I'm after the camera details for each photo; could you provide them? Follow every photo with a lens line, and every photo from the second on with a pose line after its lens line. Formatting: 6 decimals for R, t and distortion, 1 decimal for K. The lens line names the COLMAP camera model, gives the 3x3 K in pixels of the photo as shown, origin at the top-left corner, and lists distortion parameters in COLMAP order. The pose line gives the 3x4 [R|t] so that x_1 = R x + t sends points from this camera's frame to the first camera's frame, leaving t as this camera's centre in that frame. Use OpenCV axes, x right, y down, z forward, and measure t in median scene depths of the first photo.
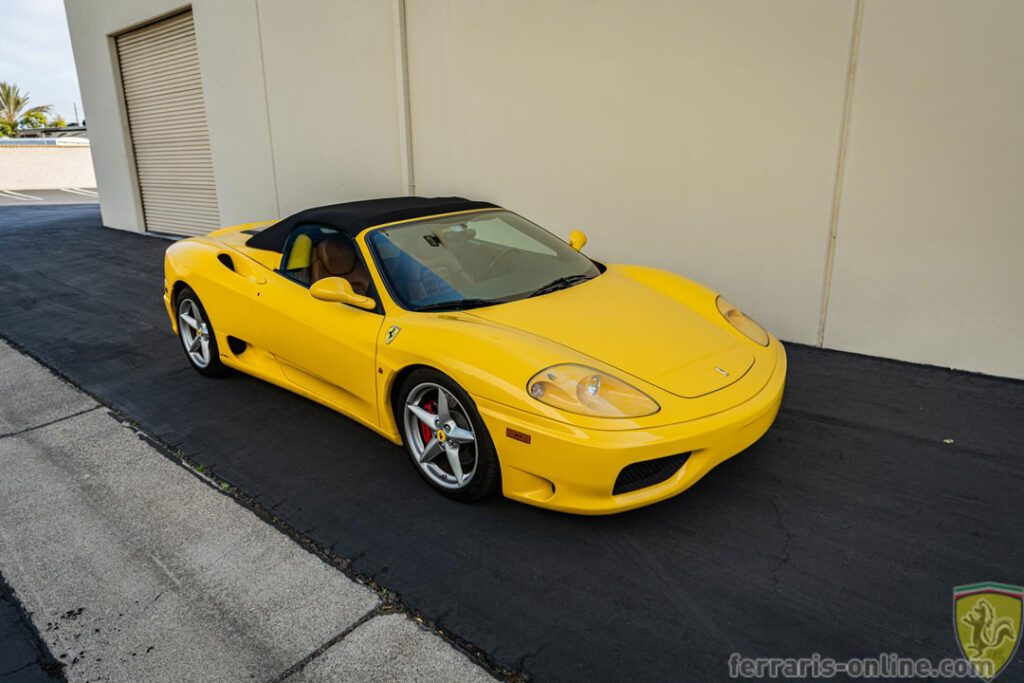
lens RADIAL K [[659.1, 0, 510.8], [0, 659.1, 343.7], [0, 0, 1]] dist [-0.002652, 0.004372]
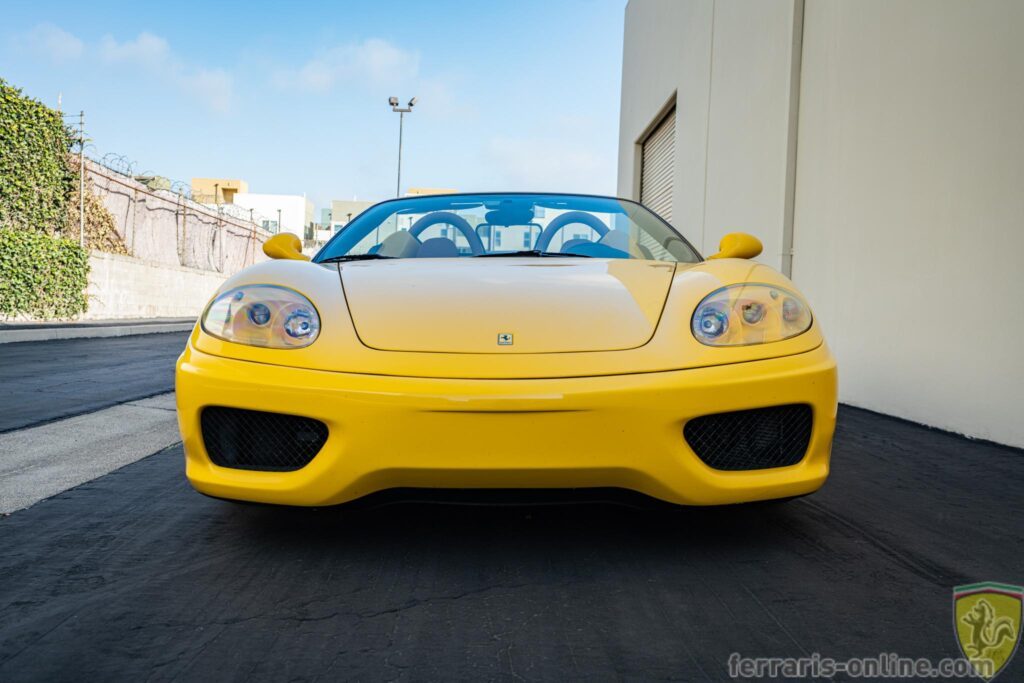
lens RADIAL K [[888.0, 0, 507.9], [0, 888.0, 340.1], [0, 0, 1]] dist [0.007733, 0.006127]
pose [[0.674571, 0.054681, -0.736182, 0.811076], [-0.244069, 0.957691, -0.152509, 0.145514], [0.696695, 0.282558, 0.659377, 0.461775]]
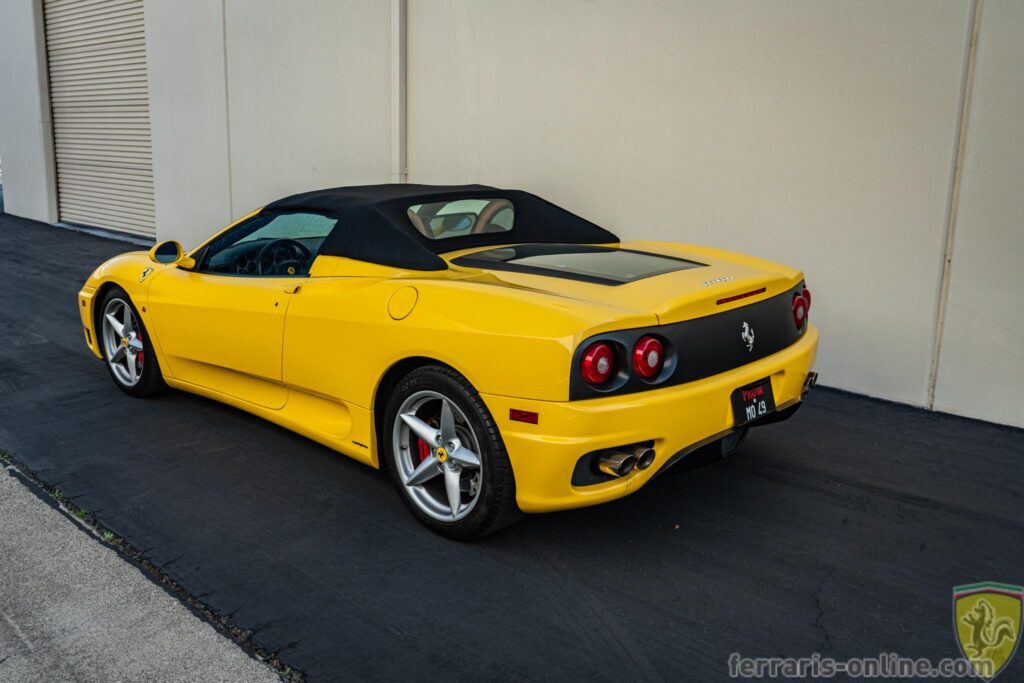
lens RADIAL K [[925.6, 0, 513.8], [0, 925.6, 337.1], [0, 0, 1]] dist [0.008813, 0.006786]
pose [[0.997658, 0.049411, -0.047306, 0.081270], [-0.052743, 0.996011, -0.071975, 0.036632], [0.043561, 0.074302, 0.996284, -0.082386]]
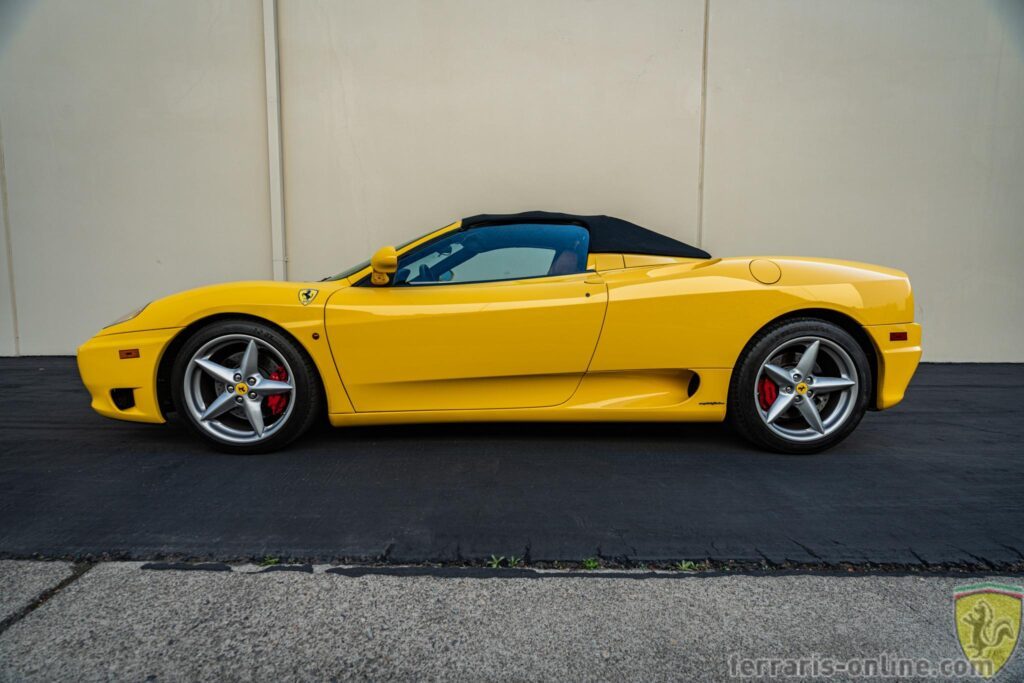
lens RADIAL K [[458.1, 0, 512.2], [0, 458.1, 349.8], [0, 0, 1]] dist [-0.011743, 0.005525]
pose [[0.746013, -0.044525, 0.664441, -0.808218], [0.168231, 0.978000, -0.123348, 0.054904], [-0.644331, 0.203799, 0.737091, 0.770776]]
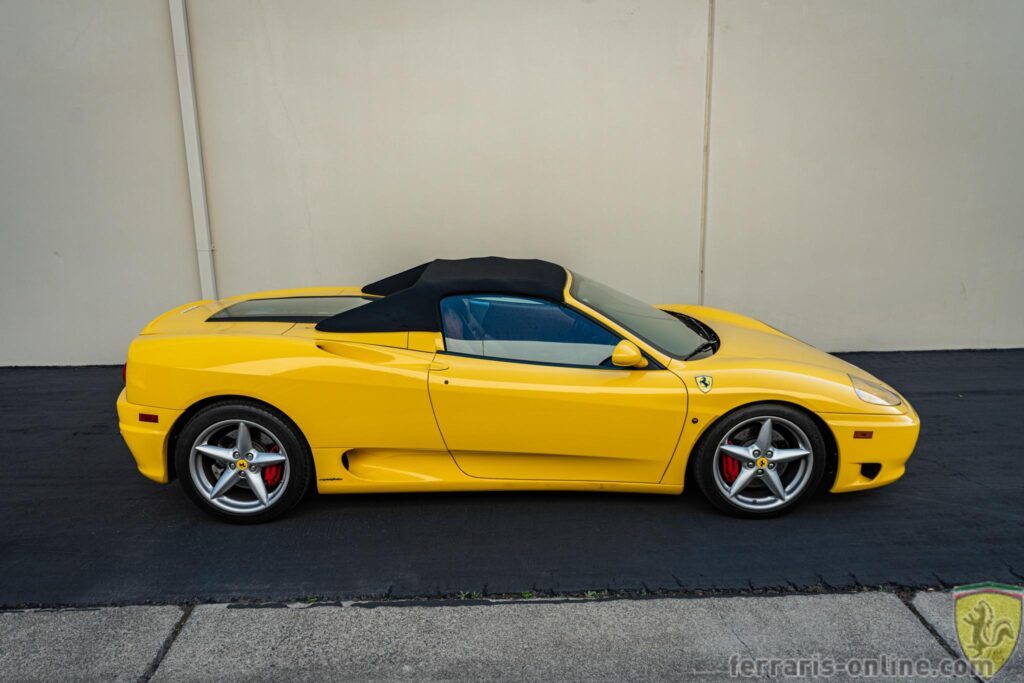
lens RADIAL K [[696.1, 0, 513.2], [0, 696.1, 354.5], [0, 0, 1]] dist [0.002907, 0.000978]
pose [[0.729891, -0.148408, 0.667259, -1.074908], [0.192044, 0.981352, 0.008196, -0.119676], [-0.656032, 0.122161, 0.744781, 0.352953]]
